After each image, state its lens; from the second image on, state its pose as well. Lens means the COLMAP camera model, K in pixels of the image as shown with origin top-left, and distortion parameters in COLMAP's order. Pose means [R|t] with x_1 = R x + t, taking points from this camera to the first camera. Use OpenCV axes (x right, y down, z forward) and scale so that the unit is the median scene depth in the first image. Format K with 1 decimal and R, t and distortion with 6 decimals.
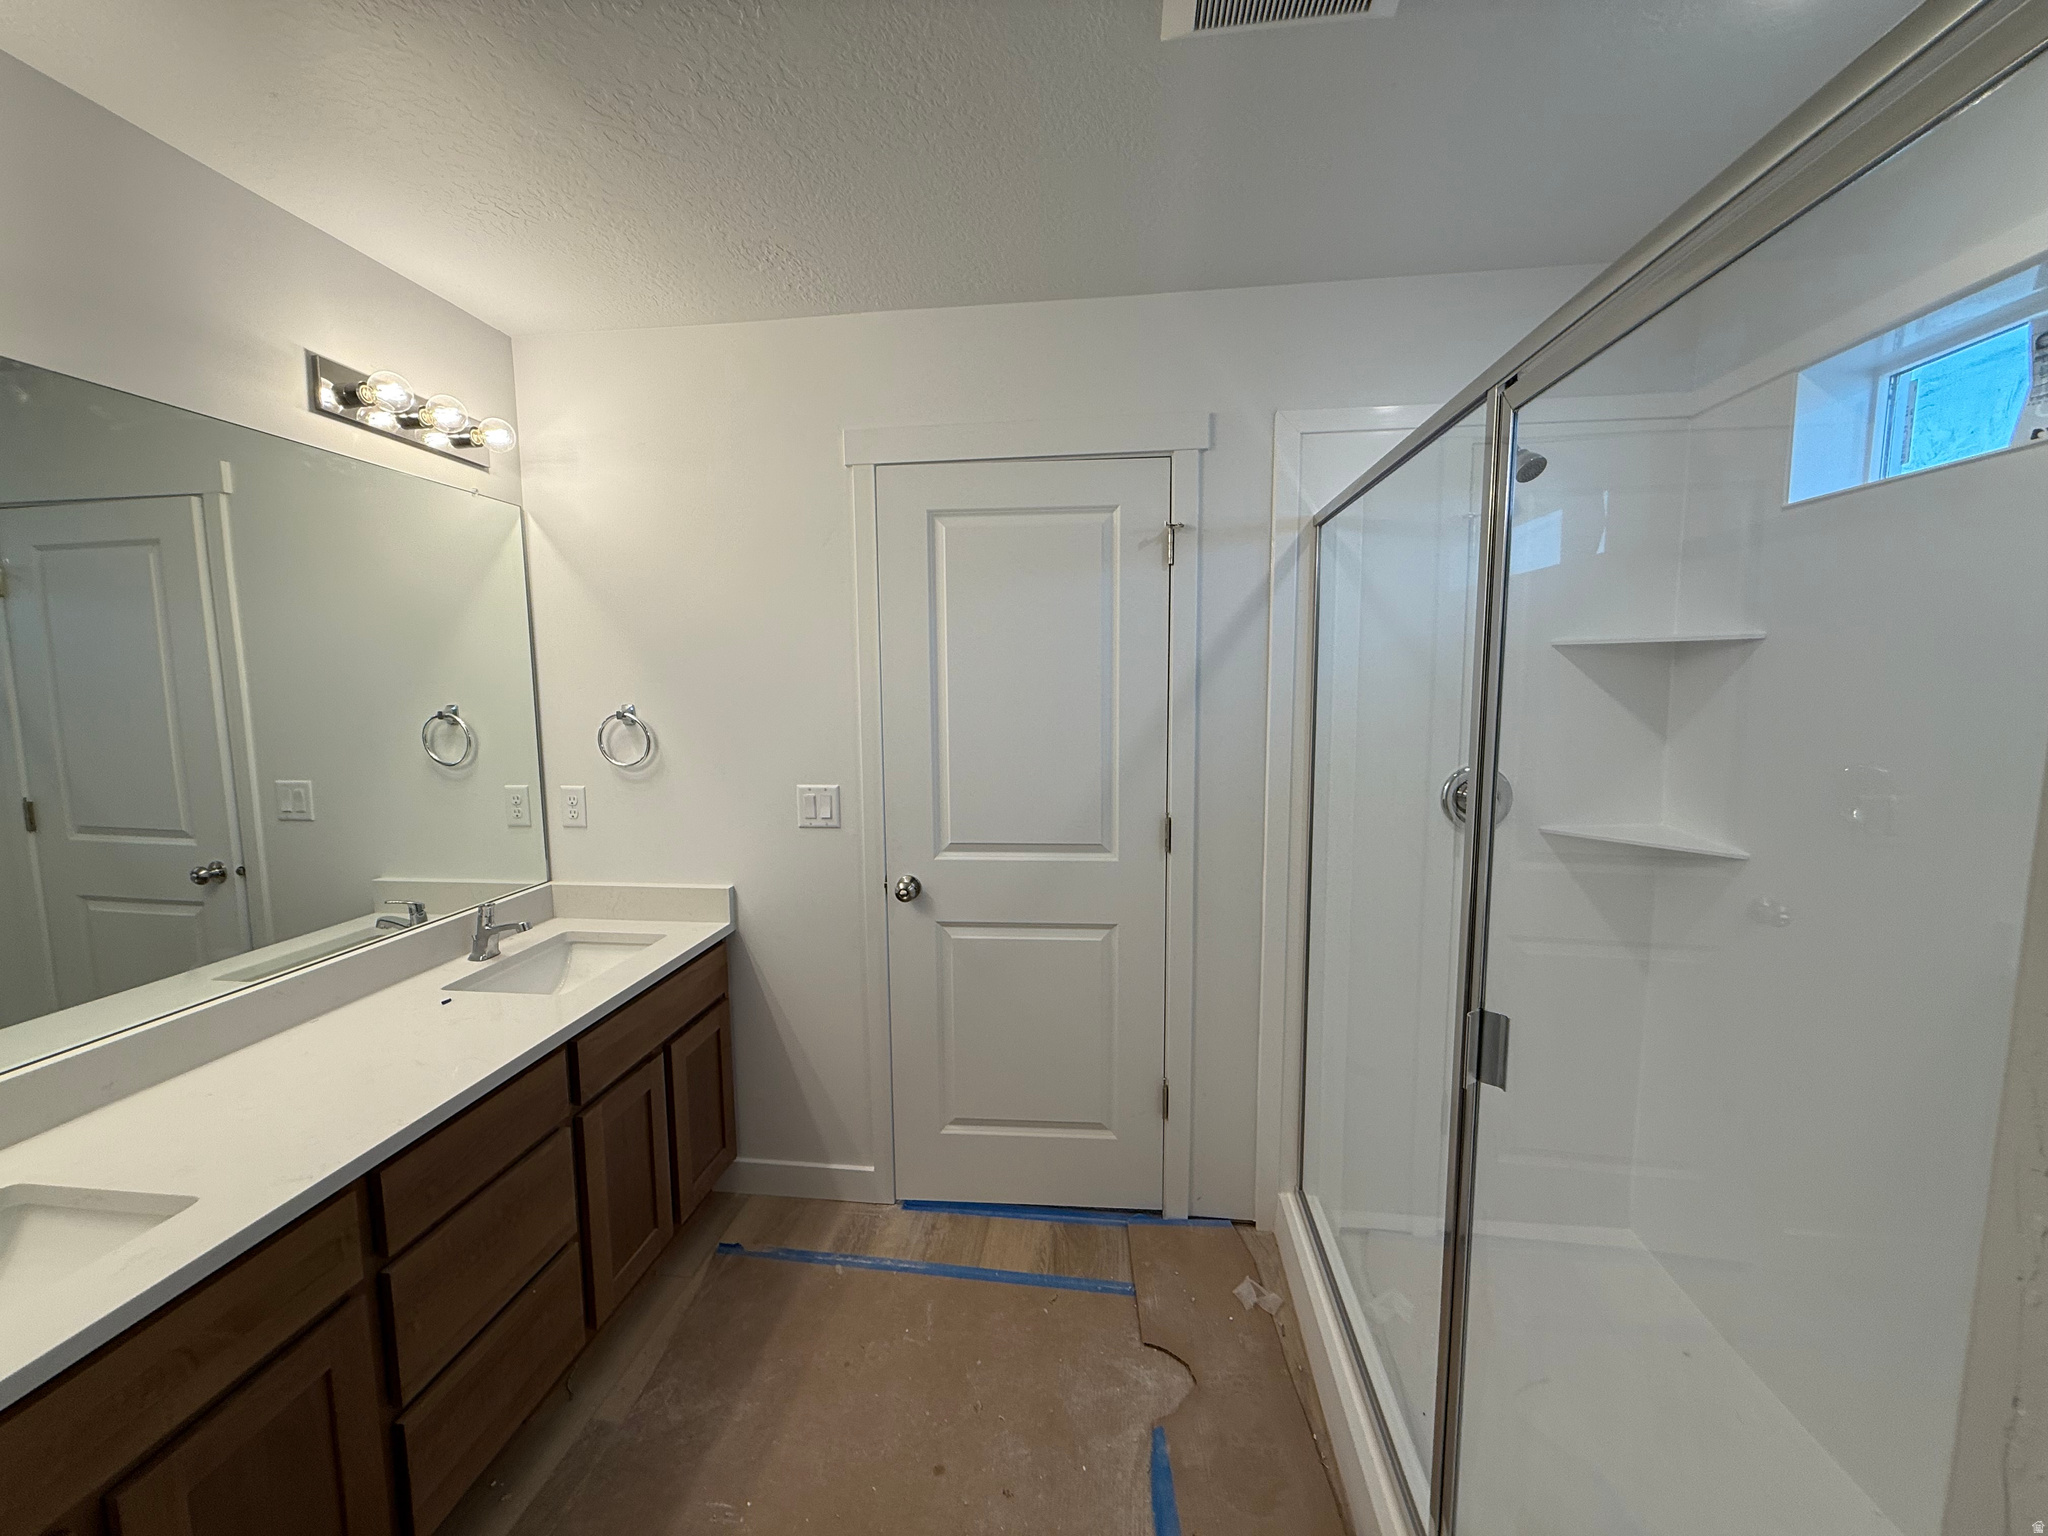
lens RADIAL K [[814.3, 0, 1017.7], [0, 814.3, 769.4], [0, 0, 1]] dist [-0.001387, 0.000190]
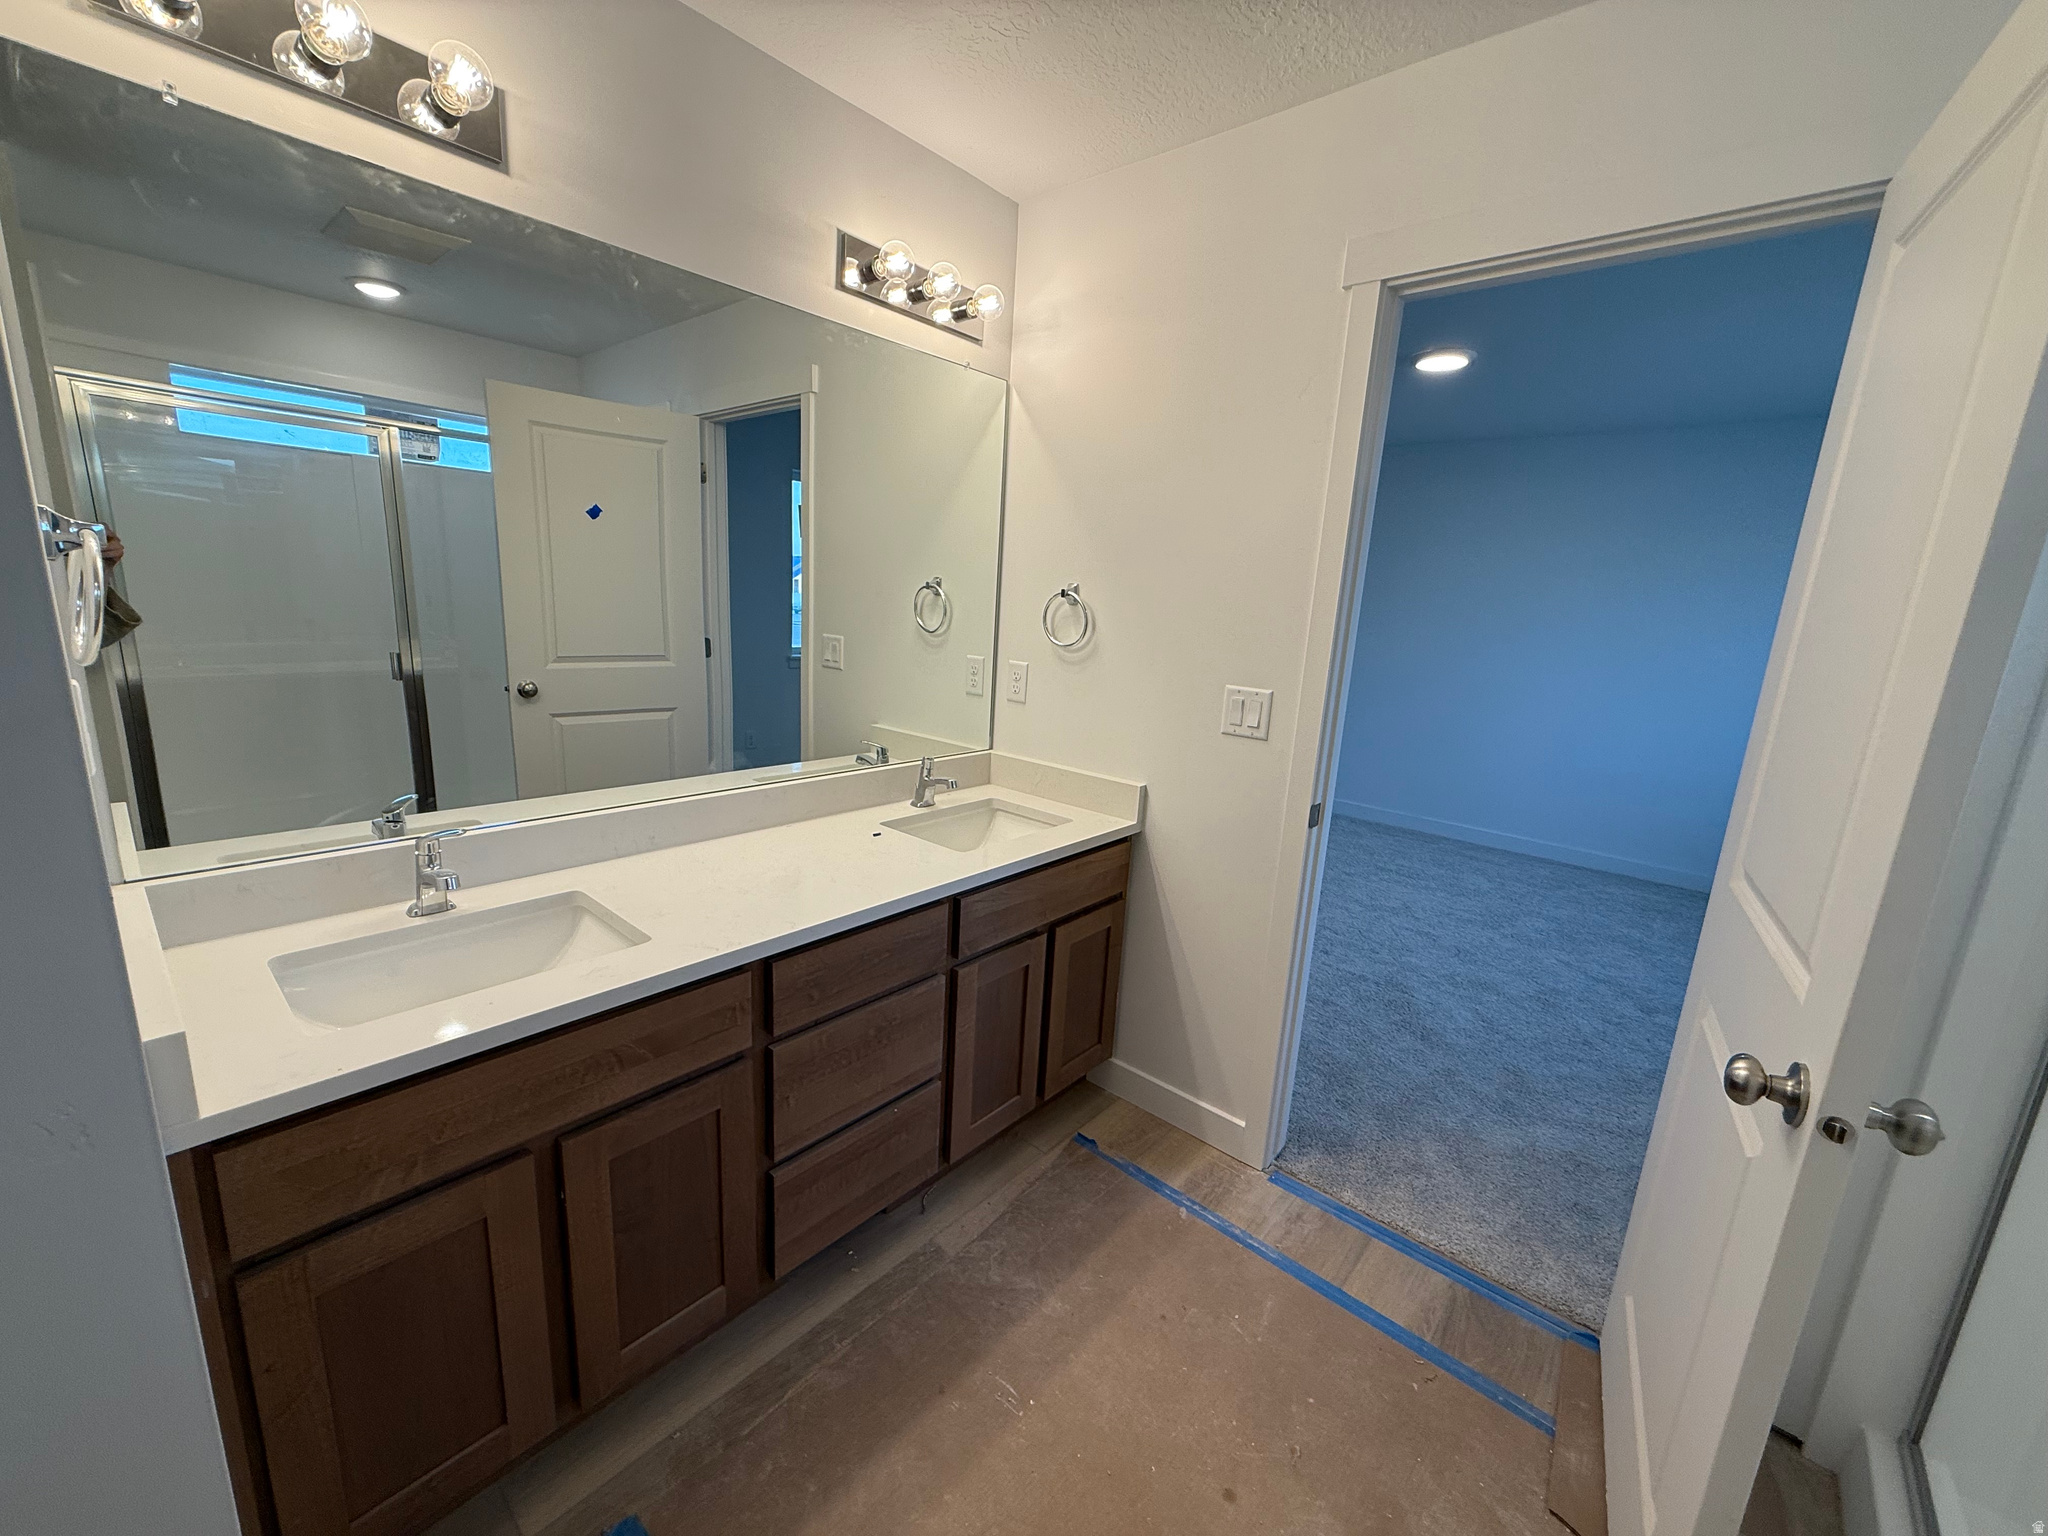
lens RADIAL K [[814.3, 0, 1017.7], [0, 814.3, 769.4], [0, 0, 1]] dist [-0.001387, 0.000190]
pose [[0.825425, 0.172636, -0.537467, 0.034633], [-0.122375, 0.984172, 0.128178, 0.025905], [0.551088, -0.040029, 0.833486, 0.151392]]
